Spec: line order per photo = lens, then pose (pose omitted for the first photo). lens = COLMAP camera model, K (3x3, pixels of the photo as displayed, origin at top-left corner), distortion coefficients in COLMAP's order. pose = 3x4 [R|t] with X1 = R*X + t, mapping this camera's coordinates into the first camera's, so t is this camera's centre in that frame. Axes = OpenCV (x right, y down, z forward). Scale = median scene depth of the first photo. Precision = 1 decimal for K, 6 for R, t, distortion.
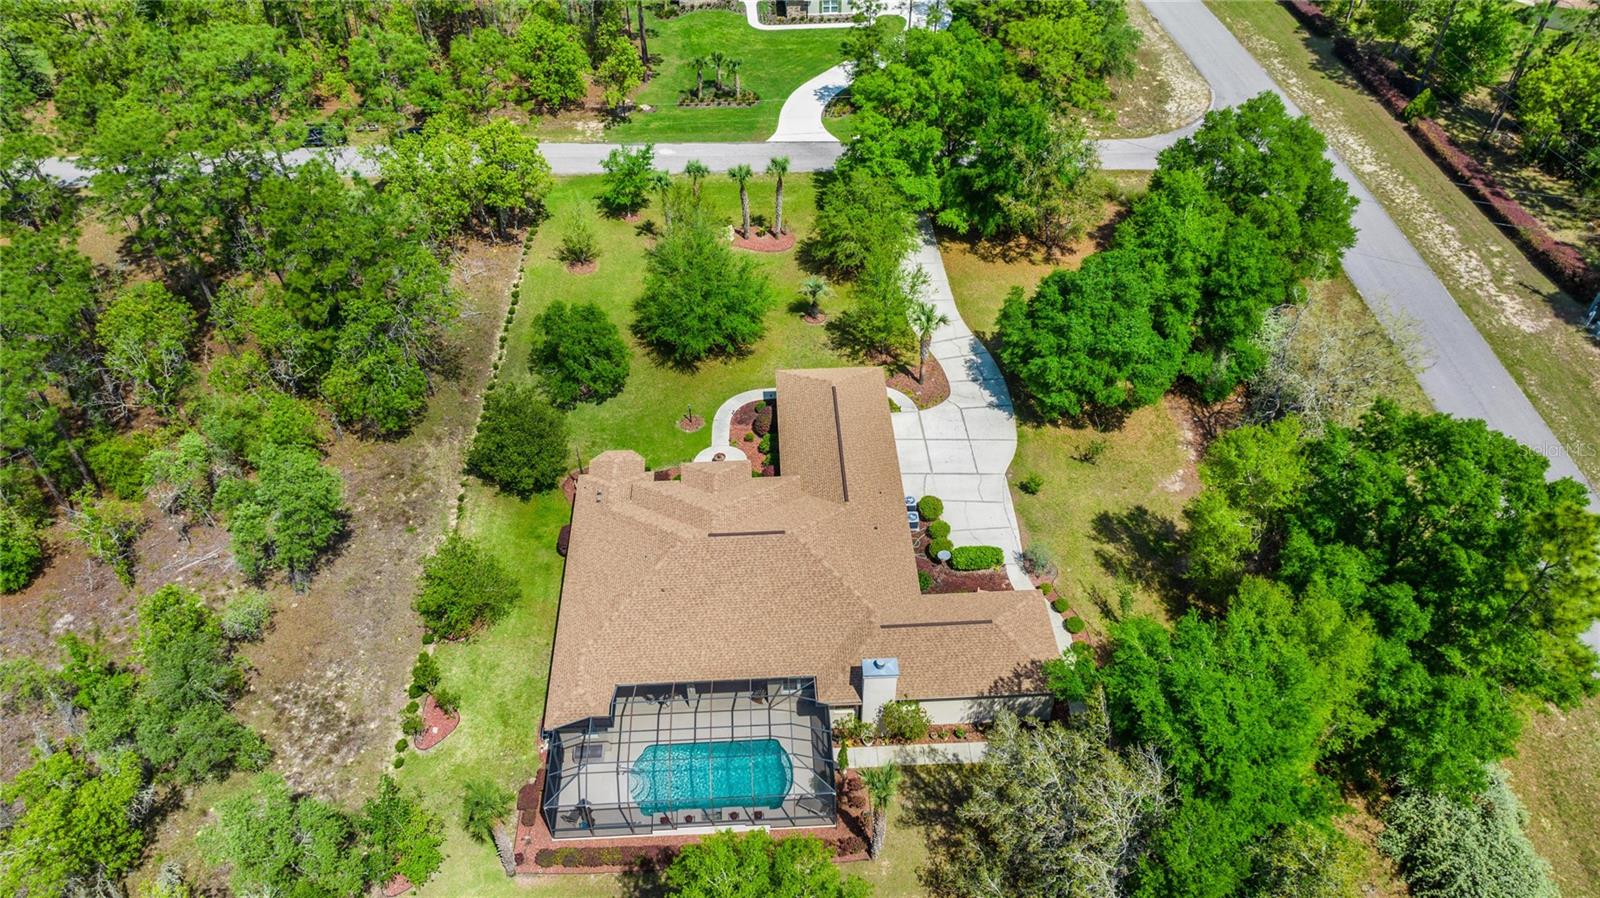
lens RADIAL K [[1108.7, 0, 803.7], [0, 1108.7, 450.1], [0, 0, 1]] dist [-0.024116, -0.000800]
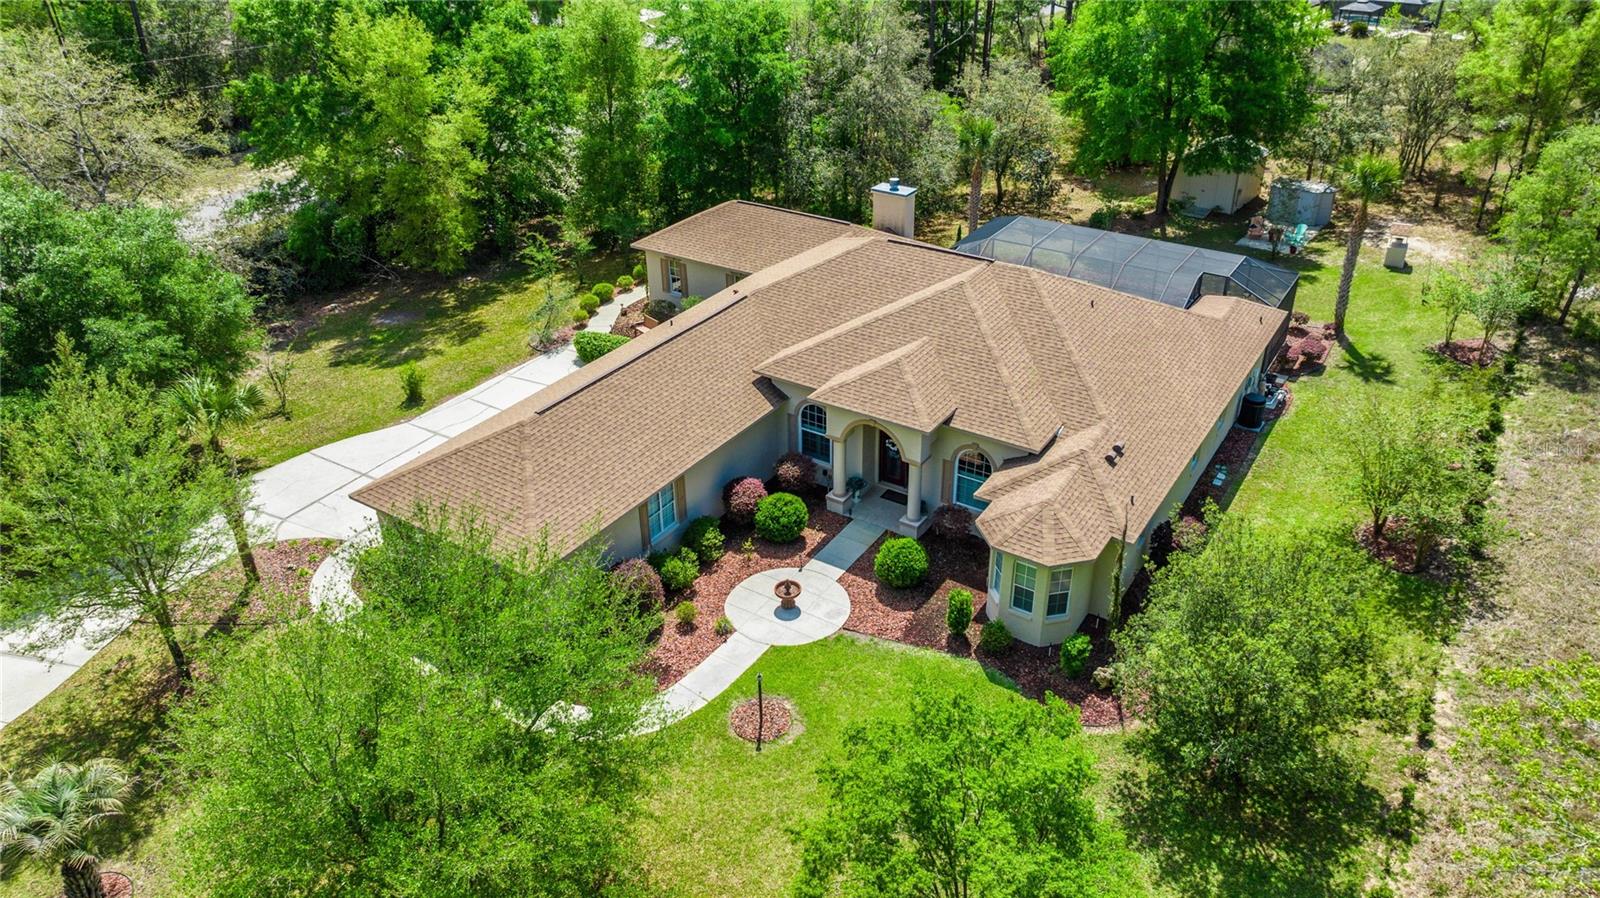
lens RADIAL K [[1108.7, 0, 803.7], [0, 1108.7, 450.1], [0, 0, 1]] dist [-0.024116, -0.000800]
pose [[-0.809361, -0.290507, 0.510432, -0.307149], [0.408620, 0.345728, 0.844690, -0.404447], [-0.421859, 0.892232, -0.161112, 1.085388]]
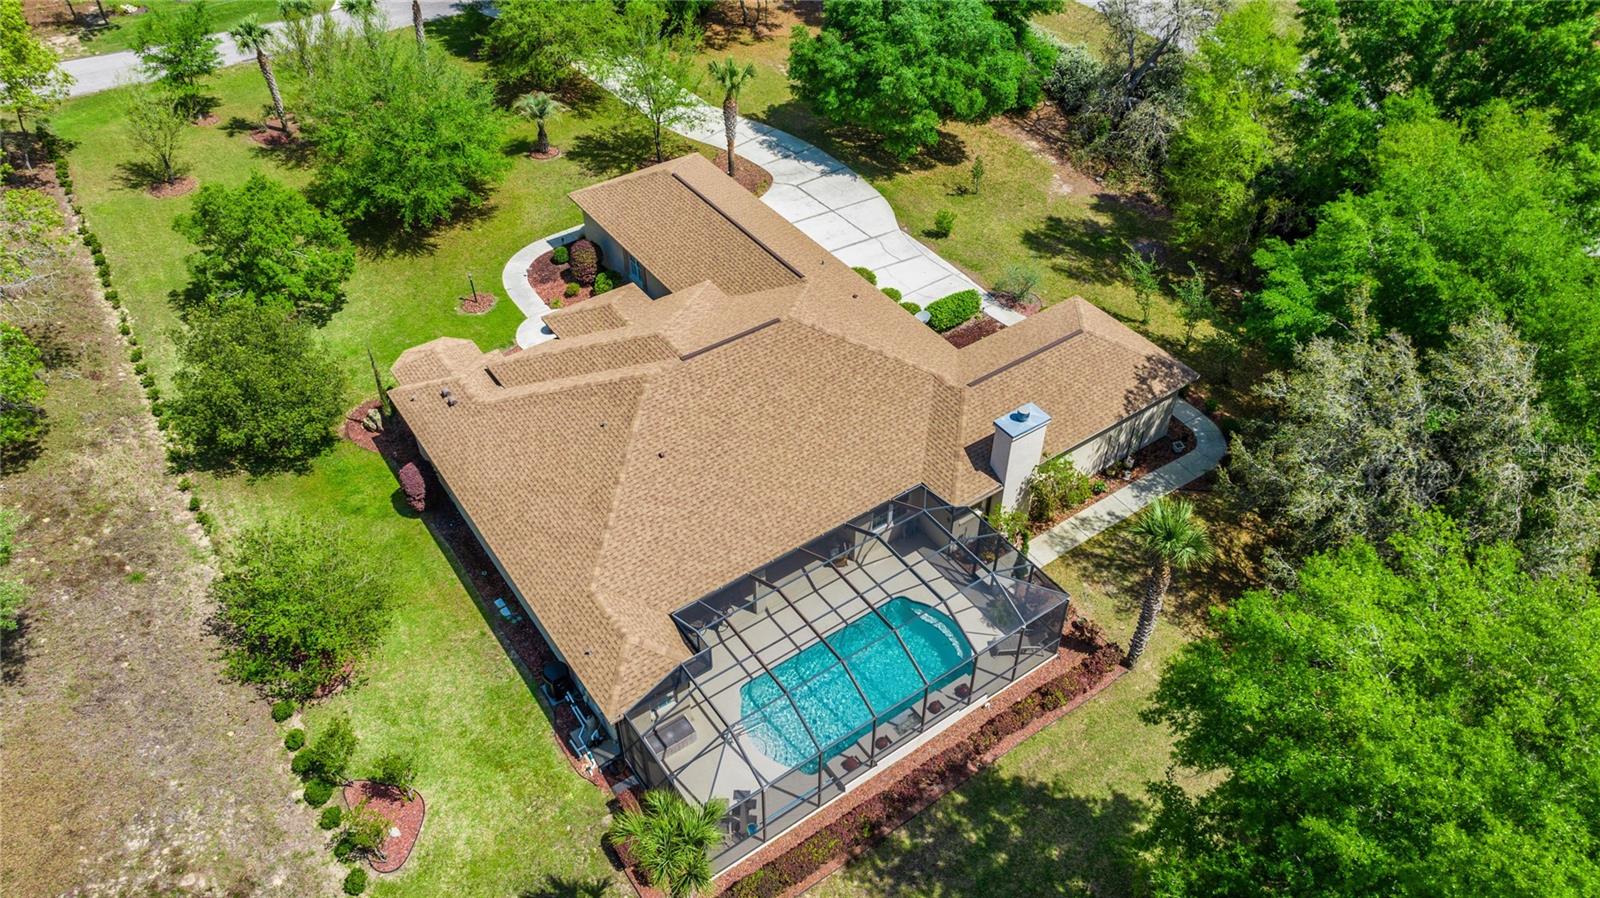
lens RADIAL K [[1119.4, 0, 800.0], [0, 1119.4, 449.0], [0, 0, 1]] dist [-0.042486, 0.050275]
pose [[0.847582, -0.356016, 0.393519, -0.264091], [0.357063, 0.931193, 0.073388, 0.089593], [-0.392569, 0.078309, 0.916383, 0.331464]]
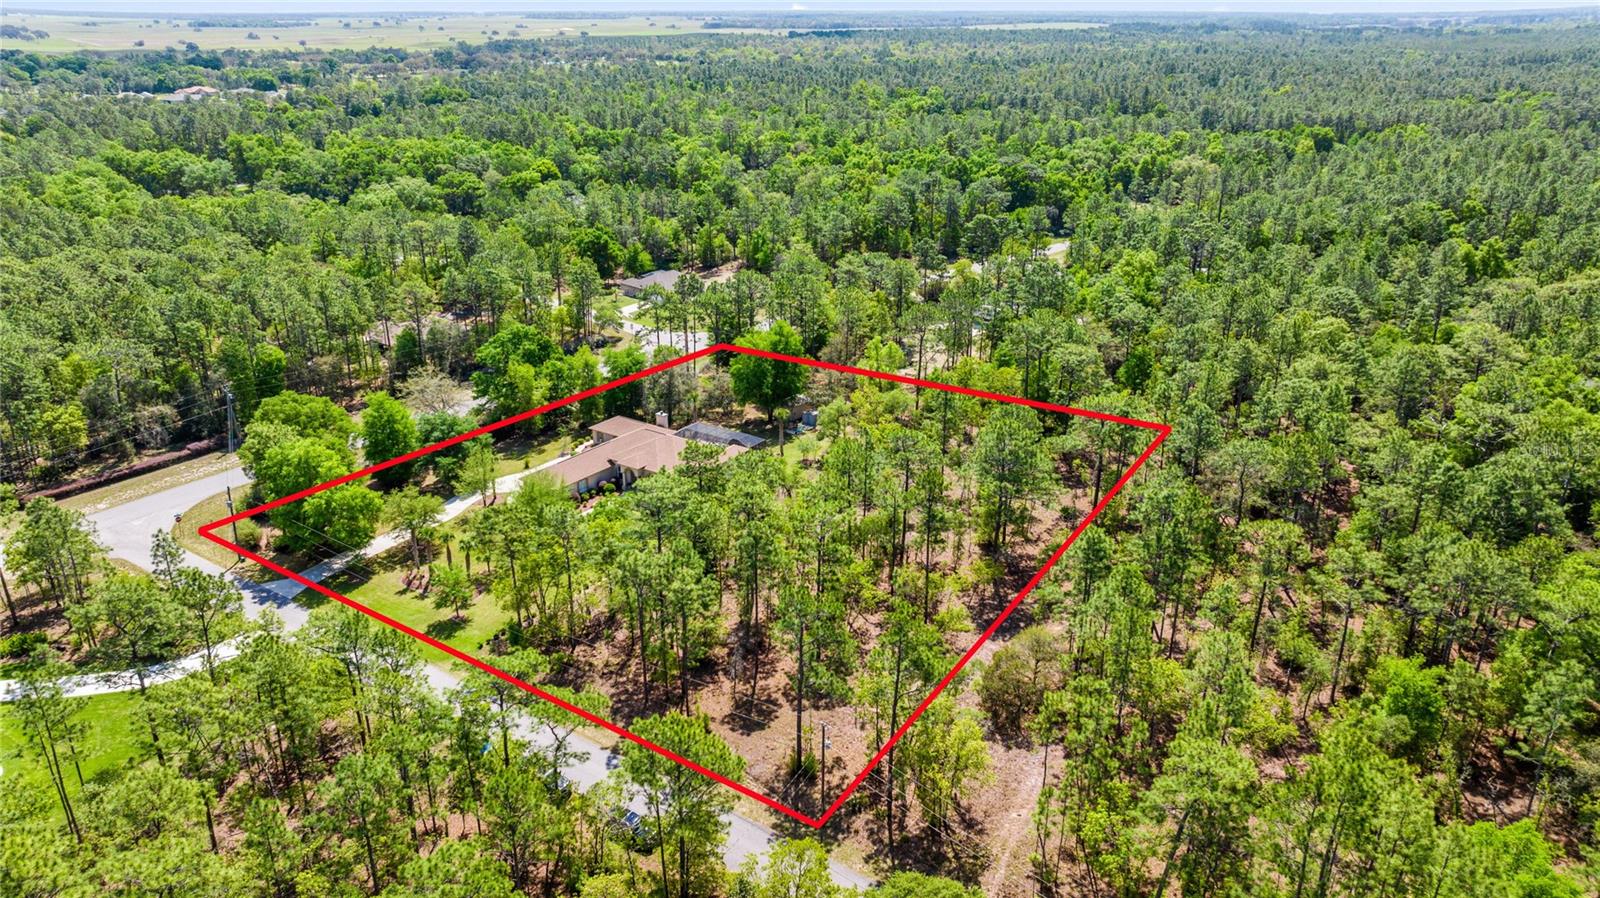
lens RADIAL K [[1108.7, 0, 803.7], [0, 1108.7, 450.1], [0, 0, 1]] dist [-0.024116, -0.000800]
pose [[-0.785513, -0.224321, 0.576758, -1.757898], [0.428988, 0.474341, 0.768746, -1.678312], [-0.446025, 0.851282, -0.276370, 1.442955]]
